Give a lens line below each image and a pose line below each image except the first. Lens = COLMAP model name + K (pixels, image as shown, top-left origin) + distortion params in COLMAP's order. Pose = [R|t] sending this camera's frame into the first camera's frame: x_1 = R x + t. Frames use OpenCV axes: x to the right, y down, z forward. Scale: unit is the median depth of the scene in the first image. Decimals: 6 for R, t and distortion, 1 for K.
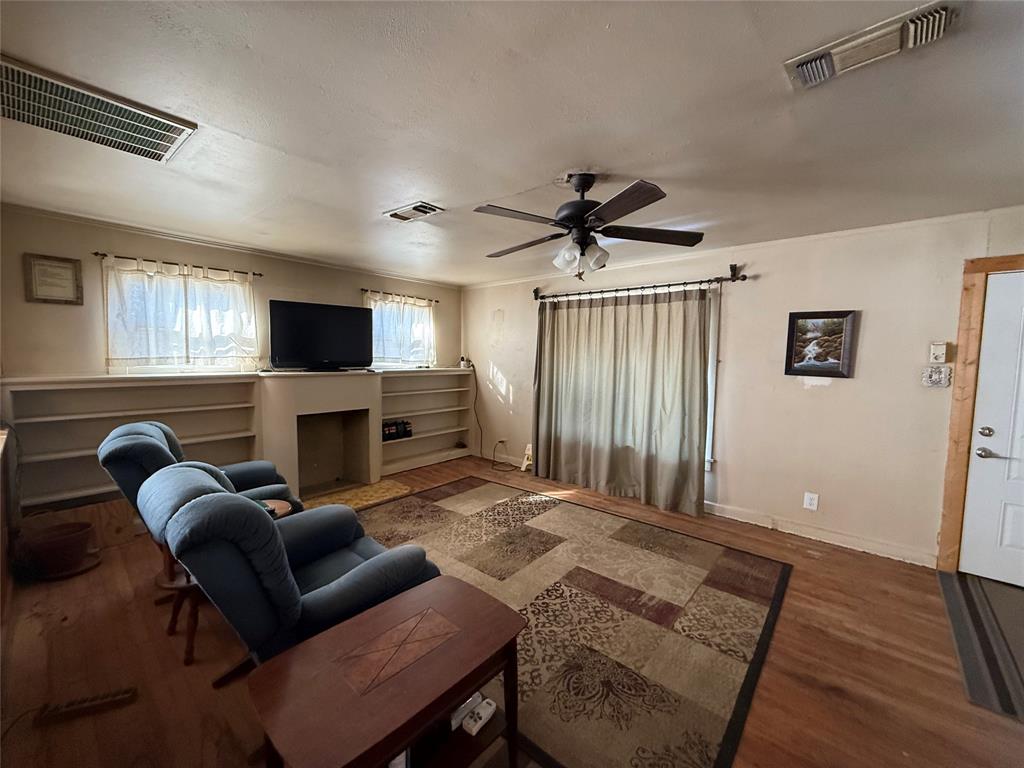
lens RADIAL K [[408.0, 0, 506.3], [0, 408.0, 384.6], [0, 0, 1]] dist [-0.002978, 0.000120]
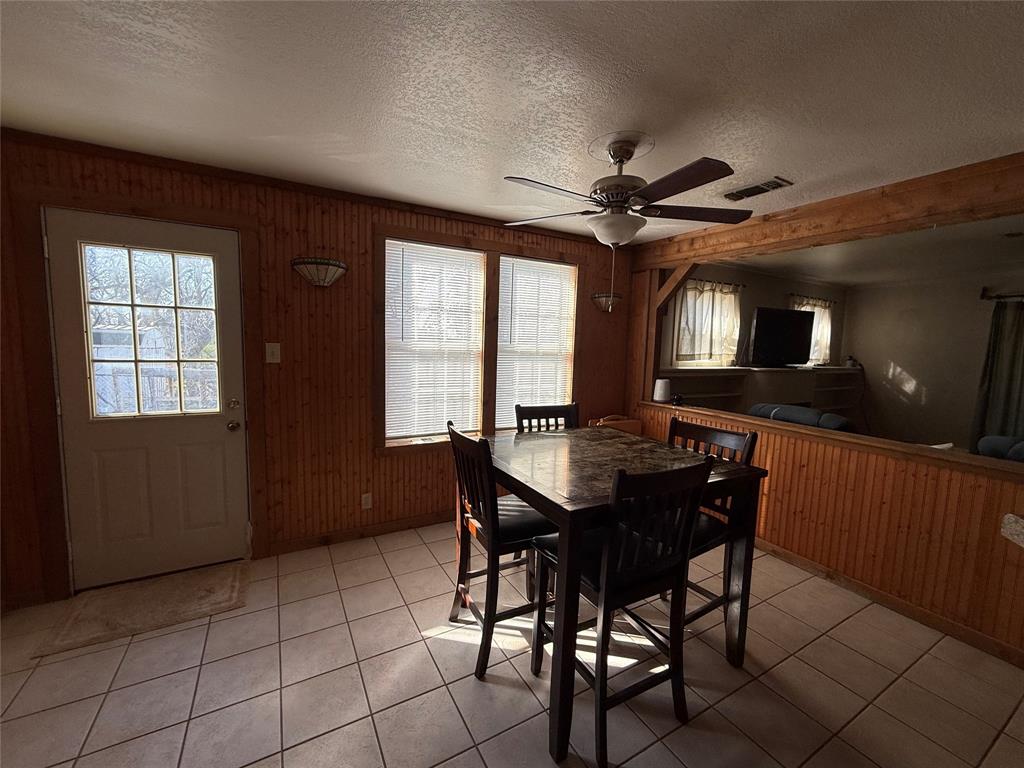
lens RADIAL K [[408.0, 0, 500.2], [0, 408.0, 385.9], [0, 0, 1]] dist [-0.002978, 0.000120]
pose [[0.939938, 0.048059, -0.337946, -0.900133], [-0.040521, 0.998748, 0.029329, 0.019921], [0.338932, -0.013873, 0.940708, -0.400102]]
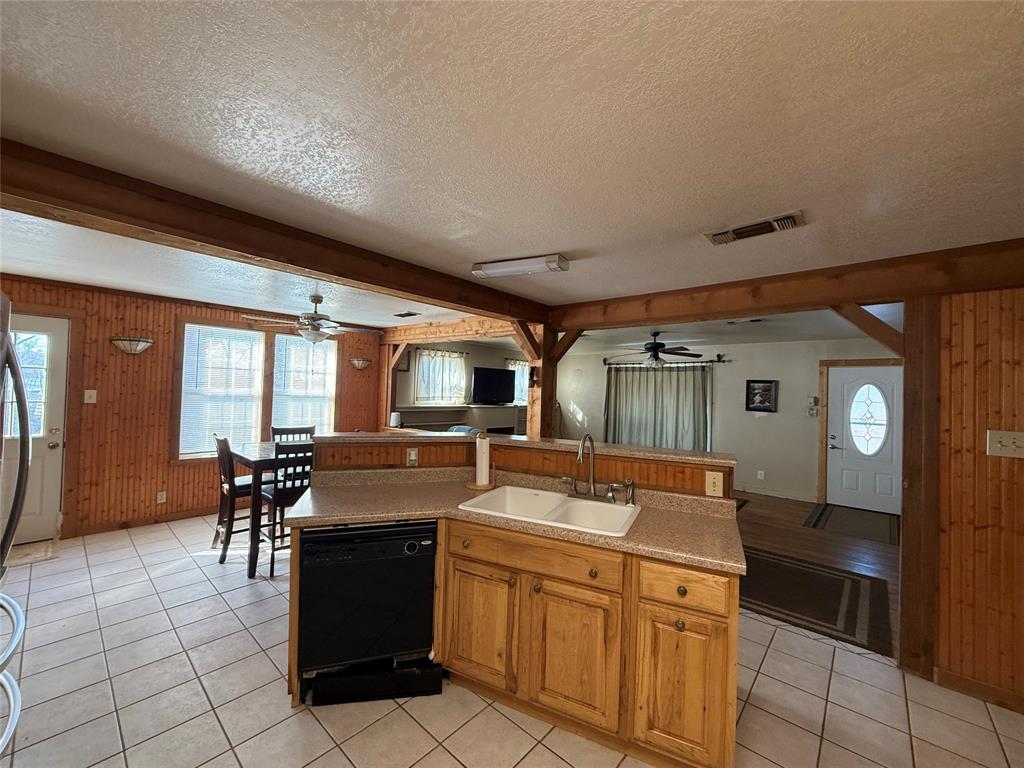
lens RADIAL K [[408.0, 0, 505.1], [0, 408.0, 384.8], [0, 0, 1]] dist [-0.002978, 0.000120]
pose [[0.999788, 0.015991, -0.012974, -0.421701], [-0.017118, 0.995619, -0.091925, 0.047812], [0.011447, 0.092127, 0.995681, -0.908931]]
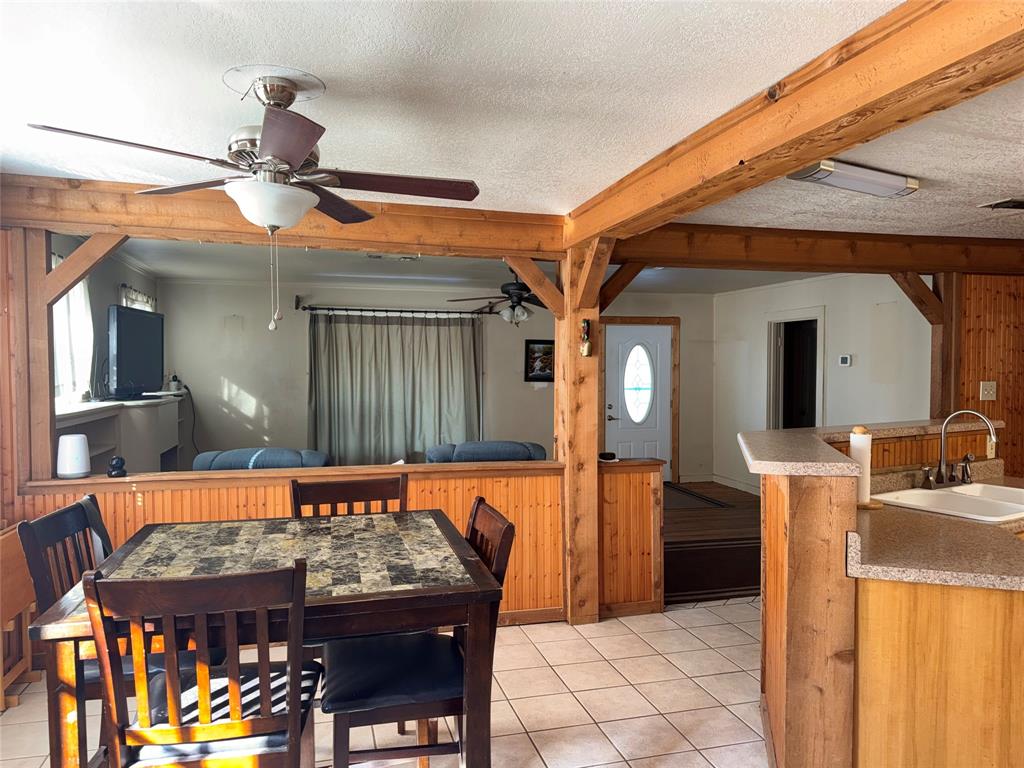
lens RADIAL K [[715.5, 0, 512.9], [0, 715.5, 392.8], [0, 0, 1]] dist [0.065160, -0.087472]
pose [[0.549891, -0.045212, 0.834012, -1.344270], [0.071708, 0.997403, 0.006790, -0.003267], [-0.832153, 0.056071, 0.551704, -0.345338]]
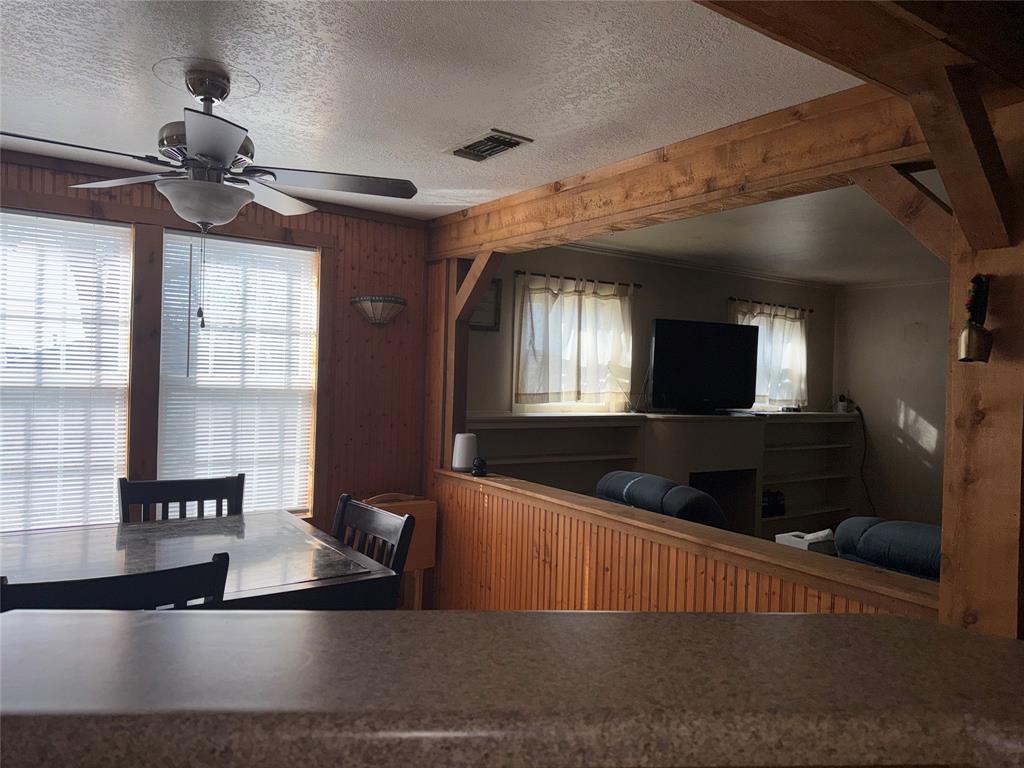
lens RADIAL K [[715.5, 0, 502.4], [0, 715.5, 390.3], [0, 0, 1]] dist [0.065160, -0.087472]
pose [[0.971441, 0.017645, -0.236625, -0.554681], [-0.031967, 0.997872, -0.056827, 0.011823], [0.235119, 0.062768, 0.969938, -0.371218]]
